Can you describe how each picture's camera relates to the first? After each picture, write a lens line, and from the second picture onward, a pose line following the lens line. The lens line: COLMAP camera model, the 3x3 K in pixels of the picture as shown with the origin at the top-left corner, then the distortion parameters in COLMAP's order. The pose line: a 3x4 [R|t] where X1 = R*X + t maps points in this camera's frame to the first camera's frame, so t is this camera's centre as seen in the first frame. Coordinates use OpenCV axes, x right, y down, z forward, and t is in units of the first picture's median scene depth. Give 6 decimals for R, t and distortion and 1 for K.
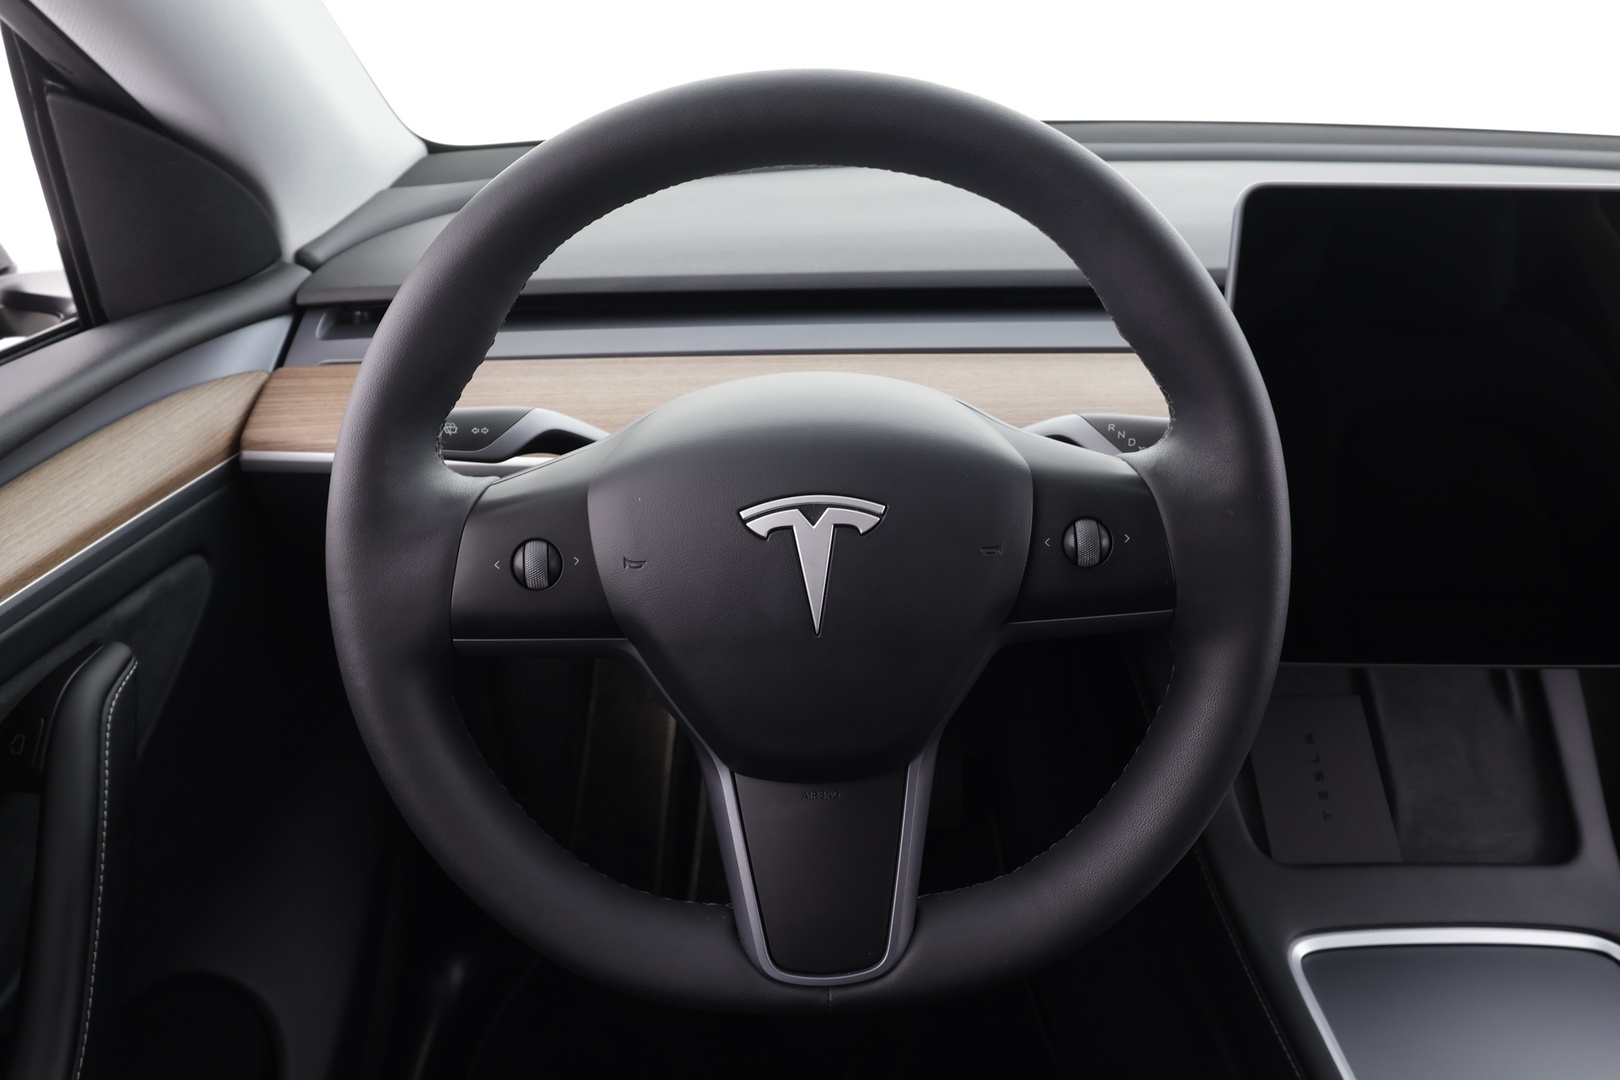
lens RADIAL K [[1115.3, 0, 810.0], [0, 1115.3, 540.0], [0, 0, 1]] dist [-0.004633, -0.002440]
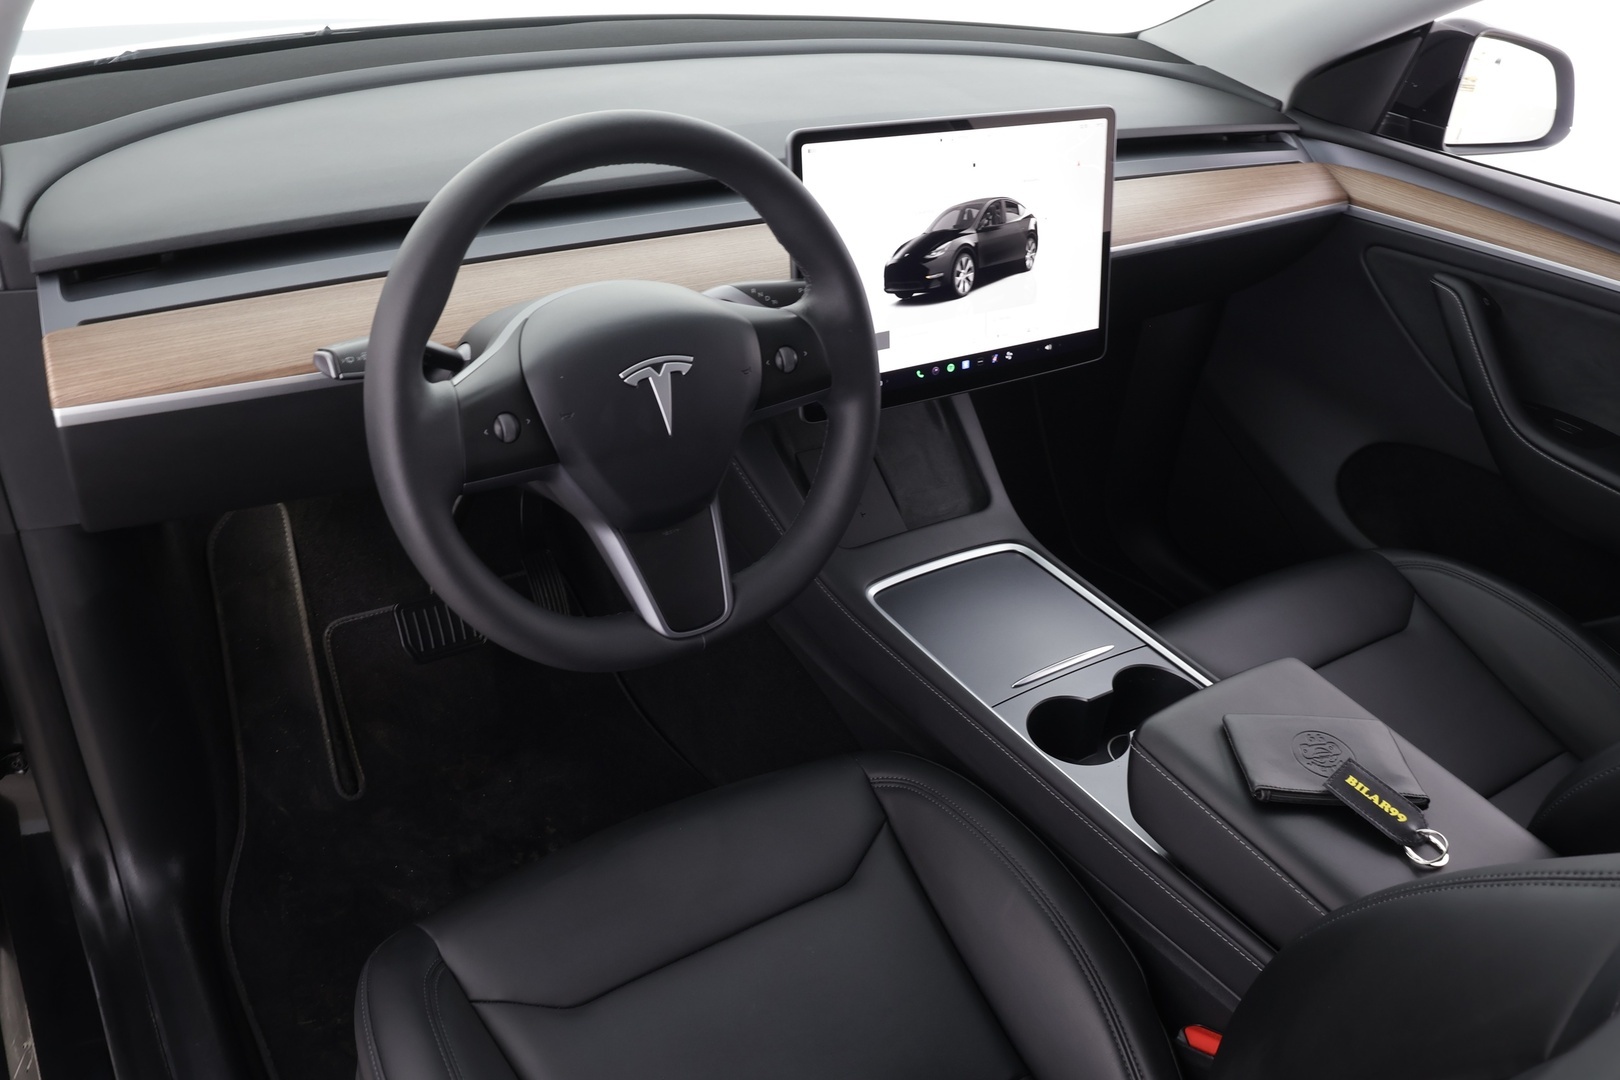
lens RADIAL K [[1255.1, 0, 810.0], [0, 1255.1, 540.0], [0, 0, 1]] dist [-0.007413, -0.002215]
pose [[0.838562, -0.235501, 0.491277, -0.680359], [0.171208, 0.969974, 0.172735, -0.050361], [-0.517205, -0.060739, 0.853704, -0.676470]]
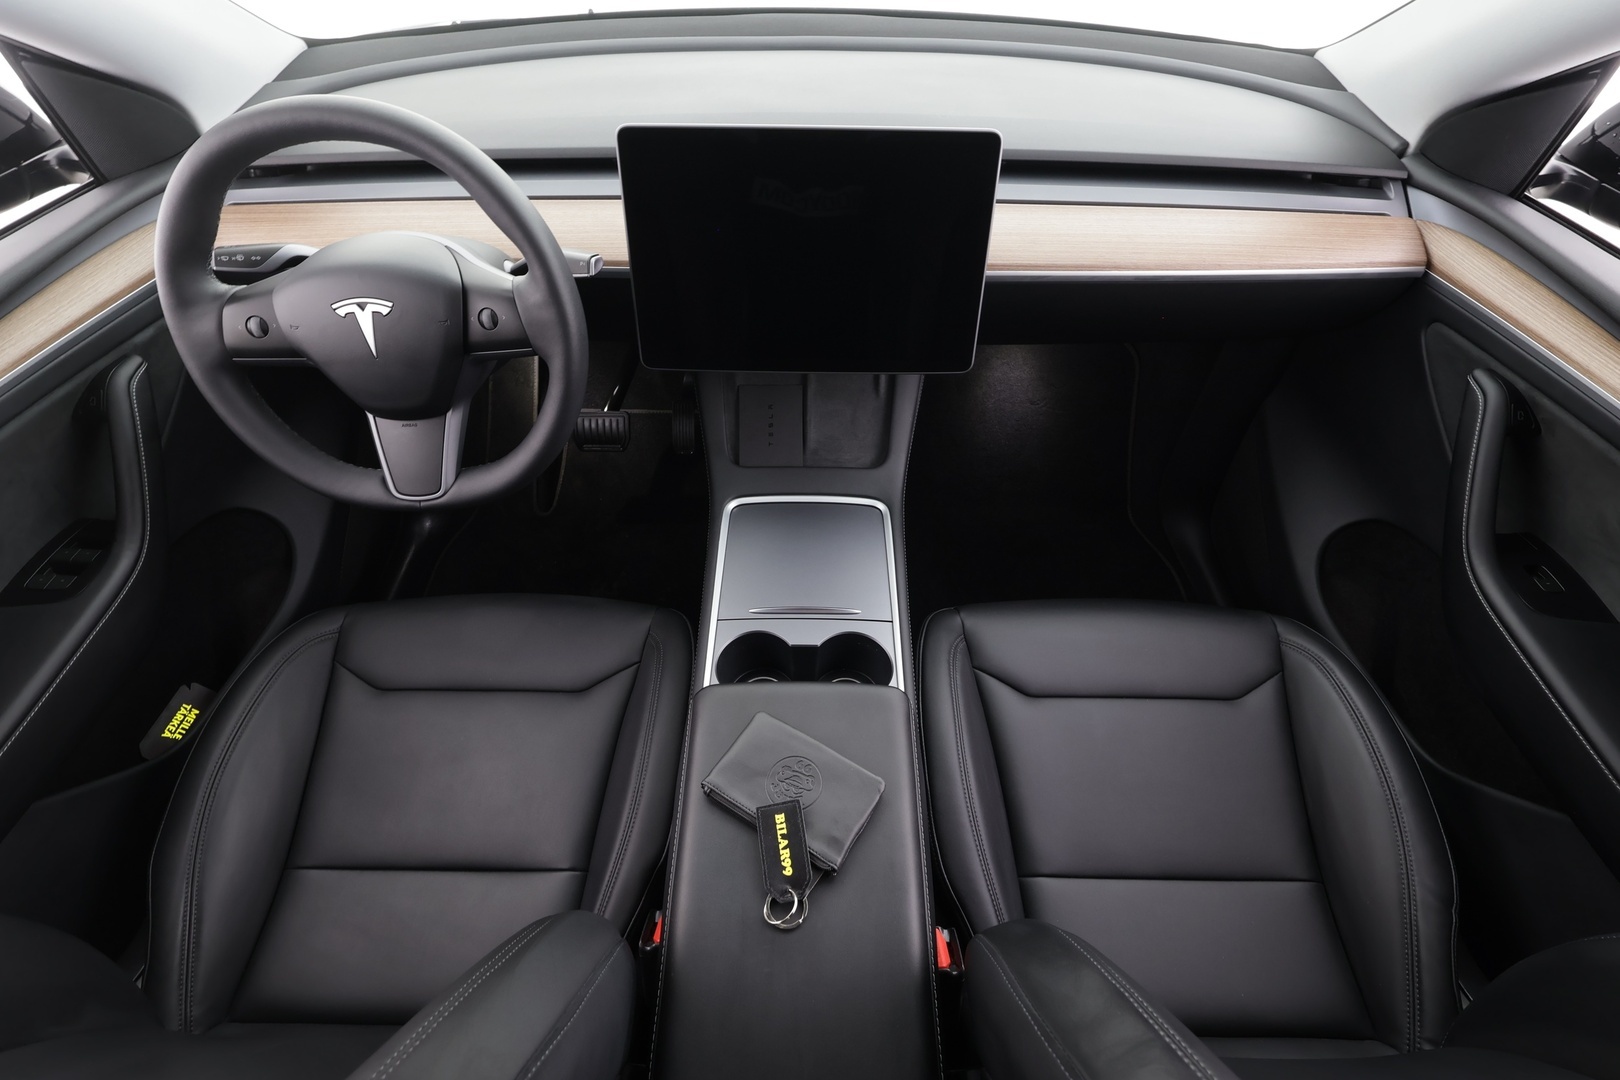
lens RADIAL K [[761.9, 0, 810.0], [0, 761.9, 540.0], [0, 0, 1]] dist [-0.001879, -0.000337]
pose [[0.999689, 0.015779, -0.019318, 0.814959], [-0.008250, 0.940056, 0.340919, -0.095777], [0.023540, -0.340654, 0.939894, -0.548405]]
